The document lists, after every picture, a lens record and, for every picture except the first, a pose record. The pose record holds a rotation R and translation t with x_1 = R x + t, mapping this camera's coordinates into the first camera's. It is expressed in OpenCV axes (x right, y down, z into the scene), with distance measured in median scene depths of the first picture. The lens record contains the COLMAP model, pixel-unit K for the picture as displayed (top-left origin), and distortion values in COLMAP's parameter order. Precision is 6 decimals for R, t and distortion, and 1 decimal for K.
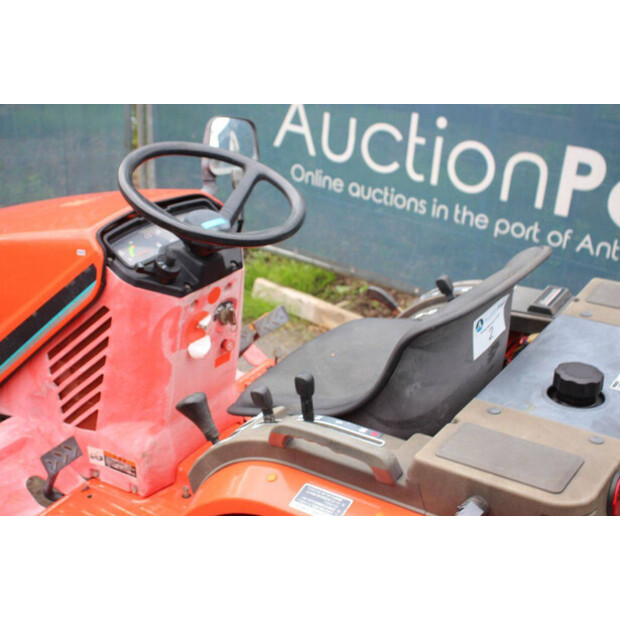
lens RADIAL K [[867.2, 0, 310.9], [0, 867.2, 318.5], [0, 0, 1]] dist [0.077880, 0.075859]
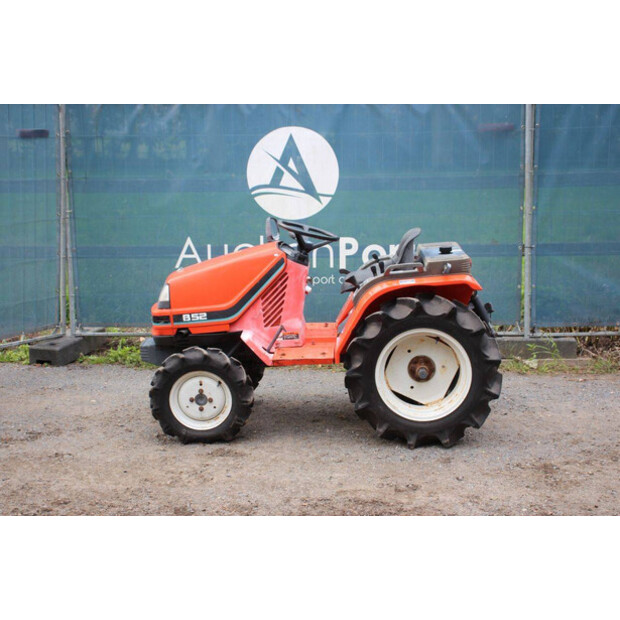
lens RADIAL K [[935.1, 0, 310.0], [0, 935.1, 310.0], [0, 0, 1]] dist [0.101314, 0.078433]
pose [[0.849932, -0.146637, 0.506077, -1.600469], [0.273974, 0.943428, -0.186766, 0.641123], [-0.450060, 0.297390, 0.842024, -1.455283]]
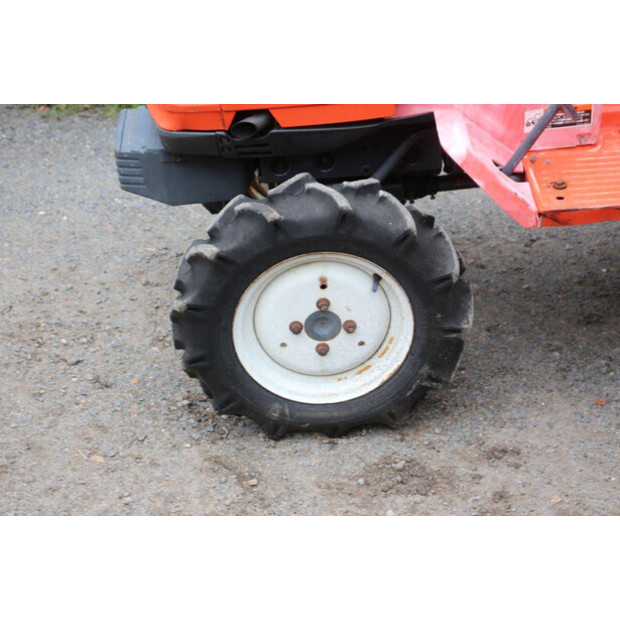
lens RADIAL K [[1446.9, 0, 312.7], [0, 1446.9, 319.8], [0, 0, 1]] dist [0.366486, 0.507403]
pose [[0.809747, -0.339100, 0.478874, -1.228425], [0.306651, 0.940347, 0.147349, 0.059122], [-0.500274, 0.027532, 0.865429, -0.180087]]
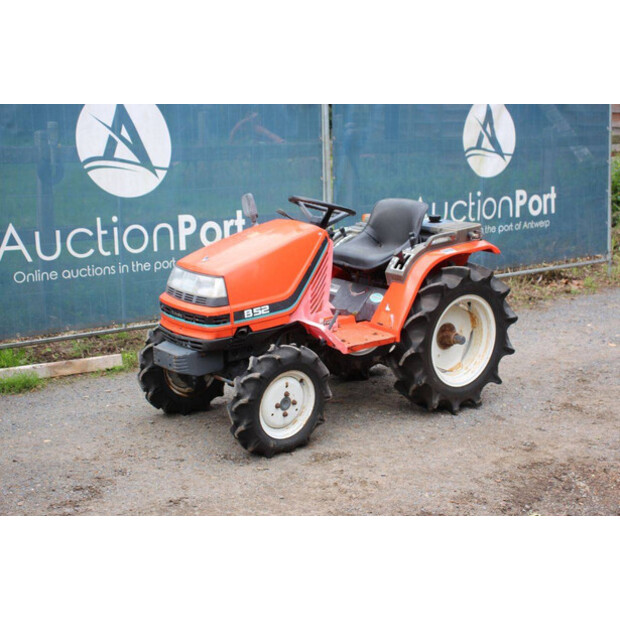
lens RADIAL K [[974.5, 0, 295.9], [0, 974.5, 312.2], [0, 0, 1]] dist [0.129594, 0.049255]
pose [[0.295705, -0.234514, 0.926046, -2.786136], [0.419094, 0.902975, 0.094846, -0.155783], [-0.858440, 0.360054, 0.365298, 0.066470]]
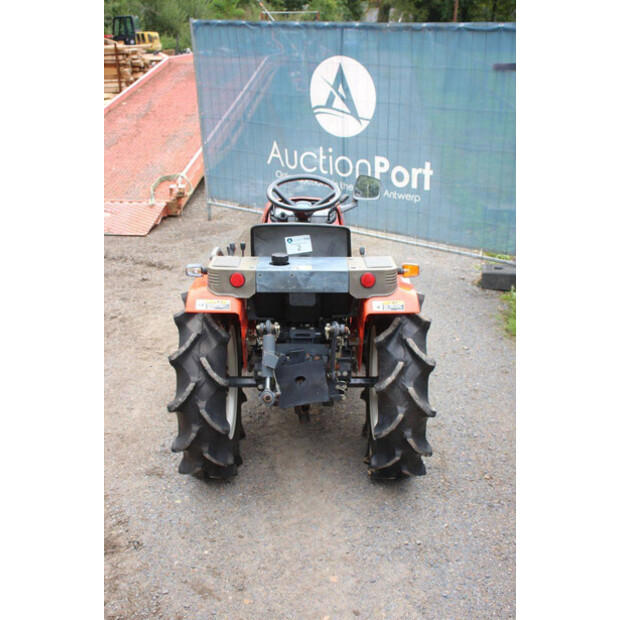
lens RADIAL K [[690.6, 0, 307.3], [0, 690.6, 319.7], [0, 0, 1]] dist [-0.058197, 0.011933]
pose [[0.562233, 0.275108, -0.779878, 1.437441], [-0.353005, 0.932650, 0.074509, 0.042479], [0.747851, 0.233409, 0.621481, -0.147749]]
